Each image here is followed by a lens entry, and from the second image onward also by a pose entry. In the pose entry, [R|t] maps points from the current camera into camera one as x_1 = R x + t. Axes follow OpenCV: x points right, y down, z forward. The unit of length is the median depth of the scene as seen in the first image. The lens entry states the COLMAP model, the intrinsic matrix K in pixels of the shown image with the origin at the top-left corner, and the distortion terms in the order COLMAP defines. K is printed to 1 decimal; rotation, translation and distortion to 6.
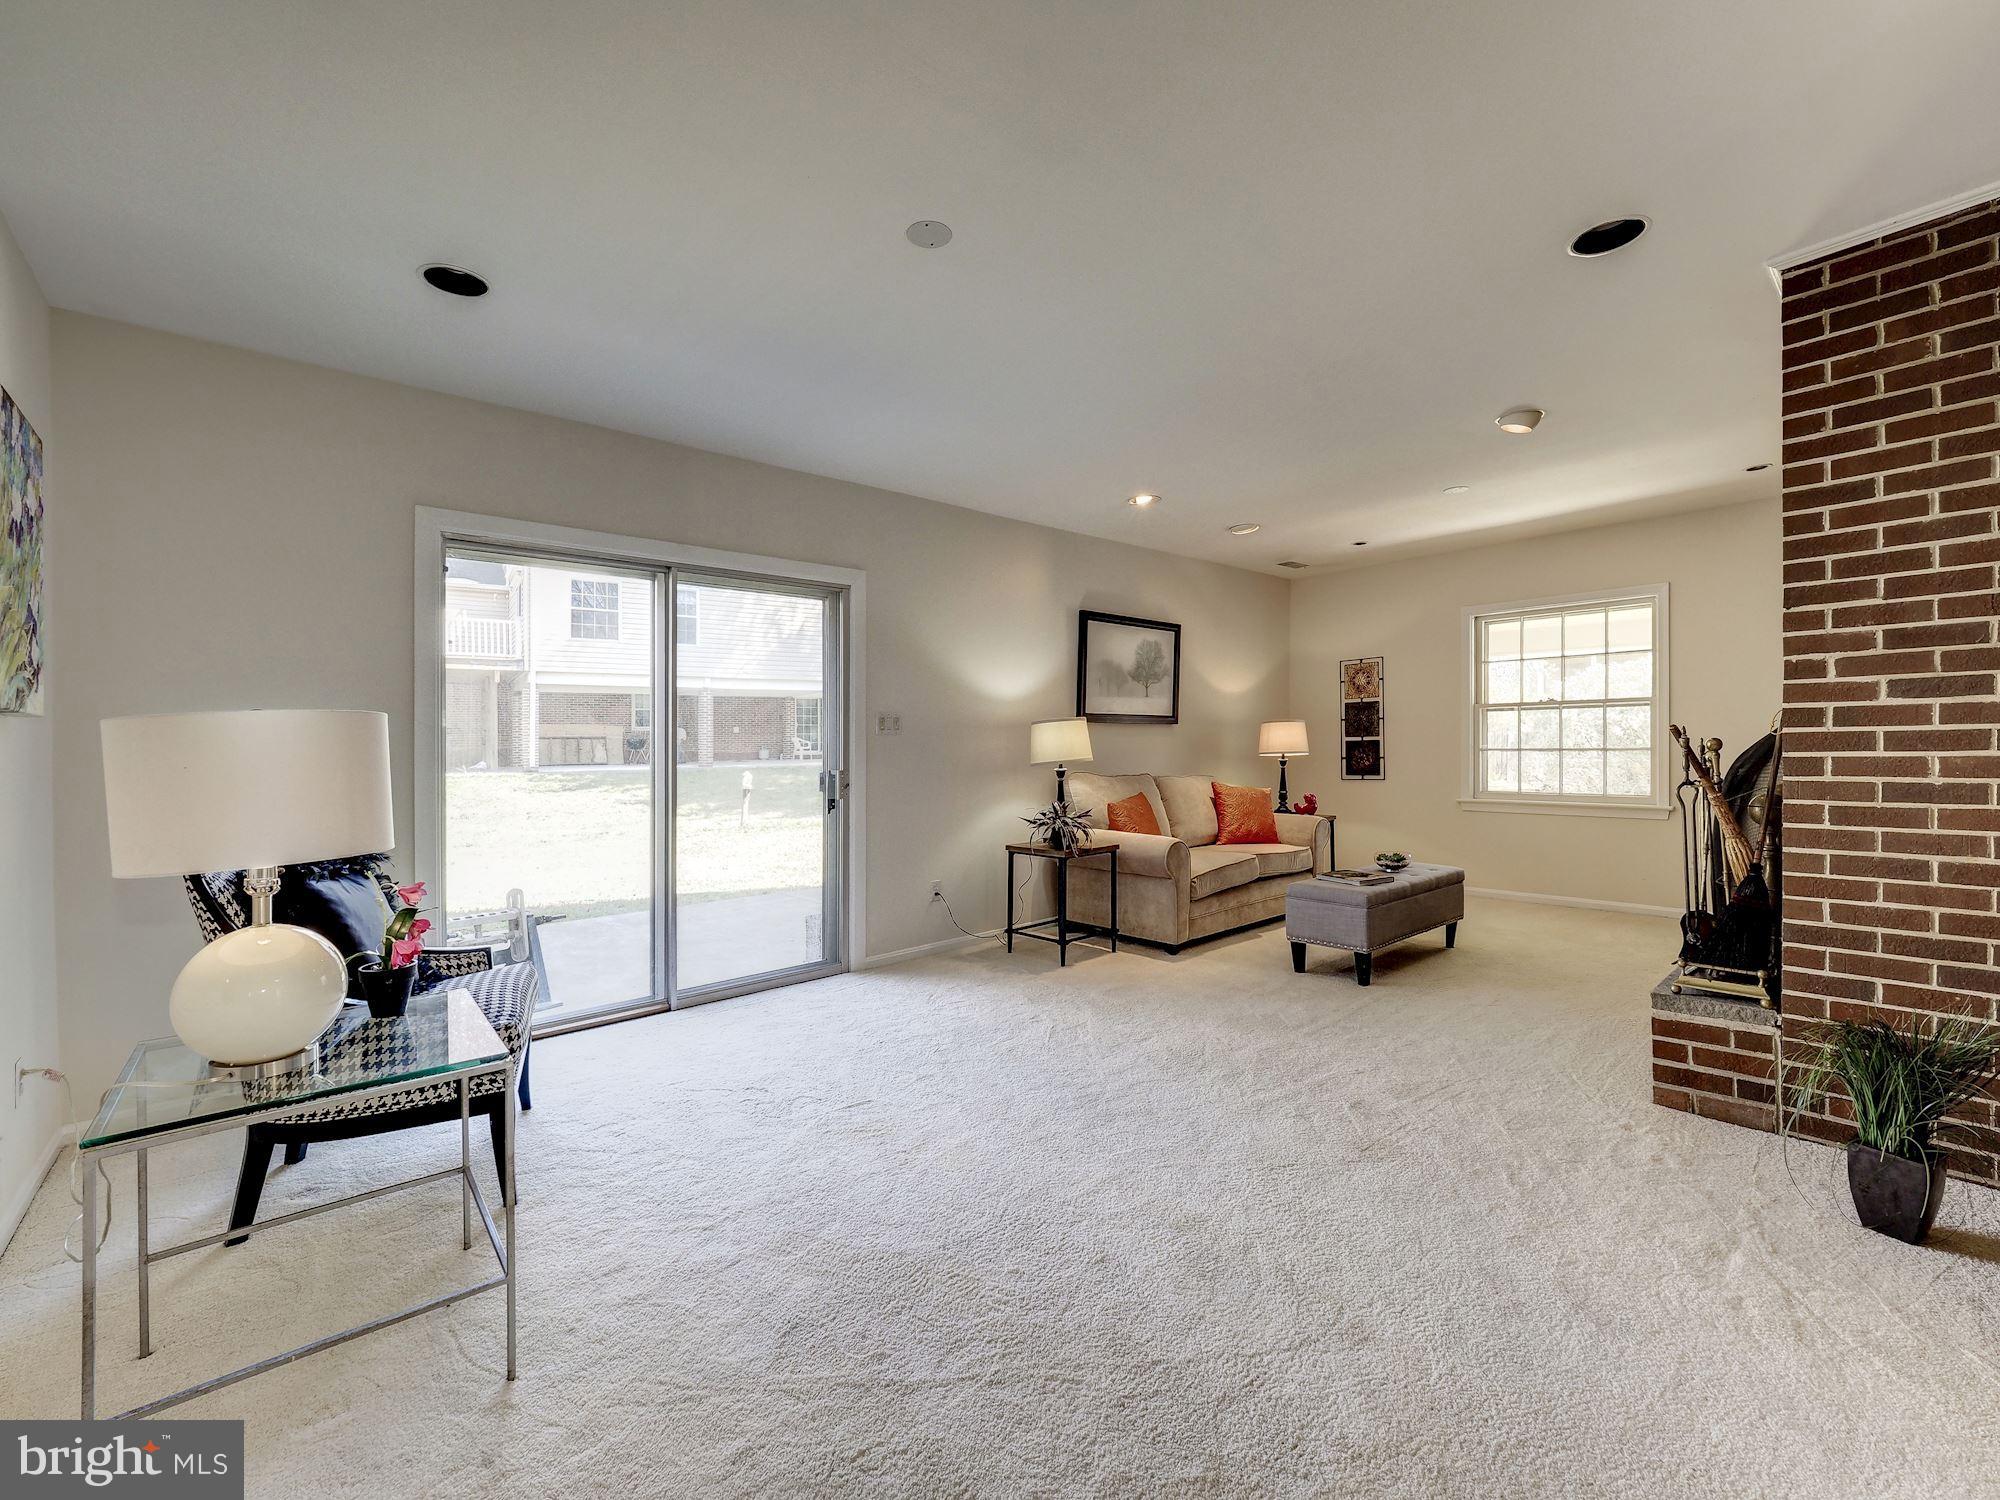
lens RADIAL K [[865.3, 0, 1001.0], [0, 865.3, 749.2], [0, 0, 1]] dist [-0.008319, 0.000934]
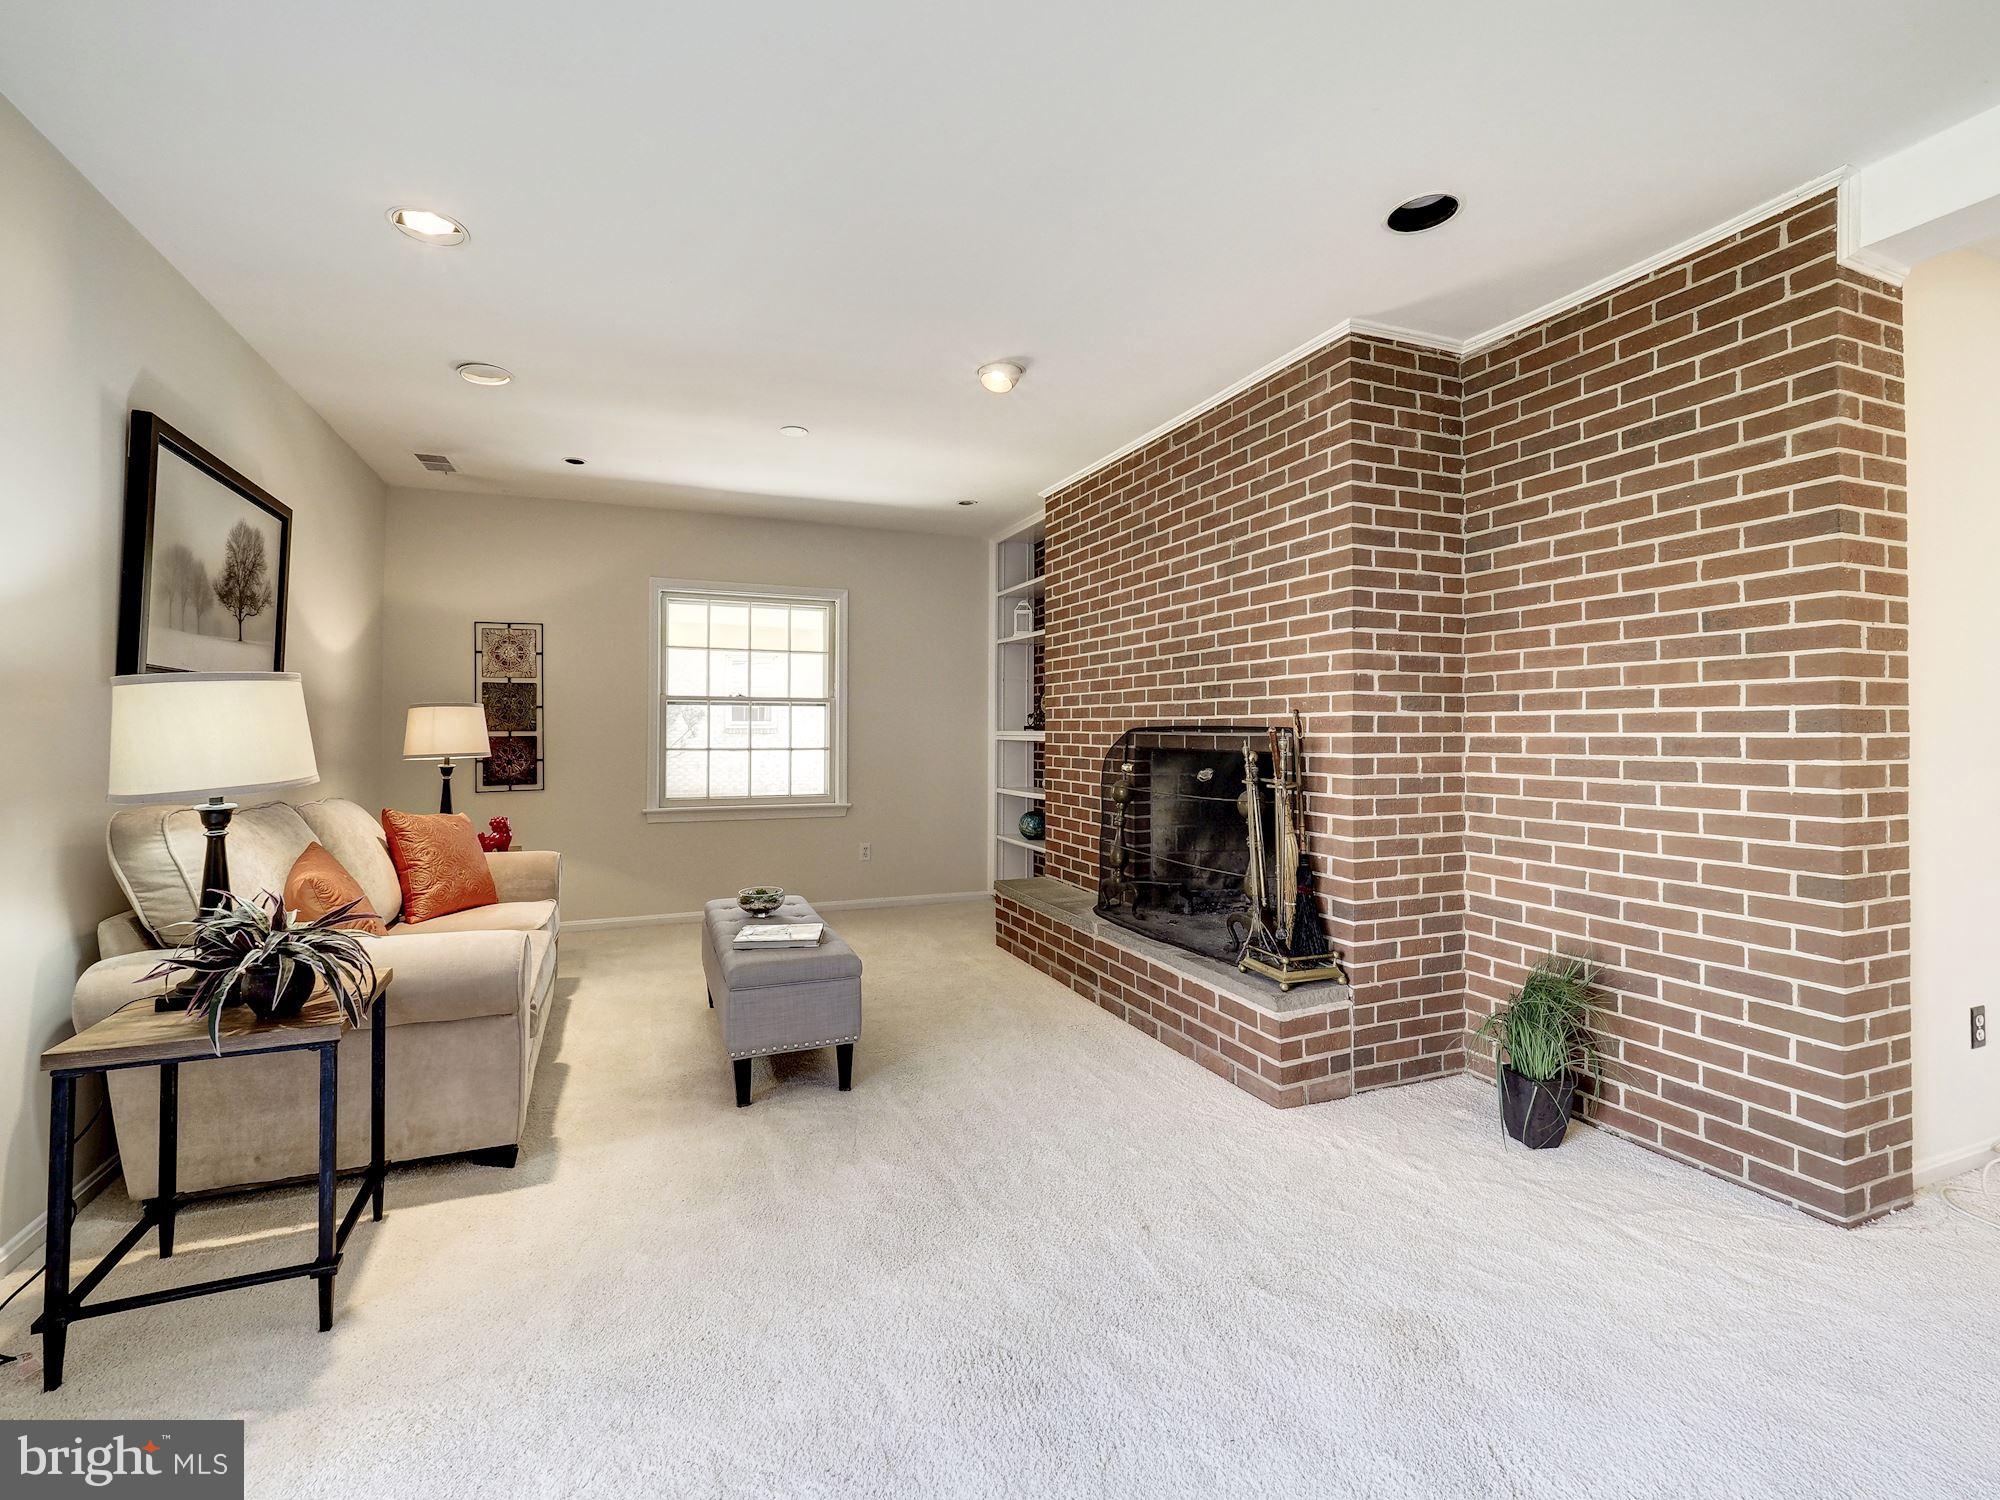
lens RADIAL K [[865.3, 0, 999.6], [0, 865.3, 737.4], [0, 0, 1]] dist [-0.008319, 0.000934]
pose [[0.341730, 0.010648, 0.939738, -0.144412], [-0.000767, 0.999939, -0.011051, -0.002699], [-0.939798, 0.003055, 0.341717, 0.473348]]
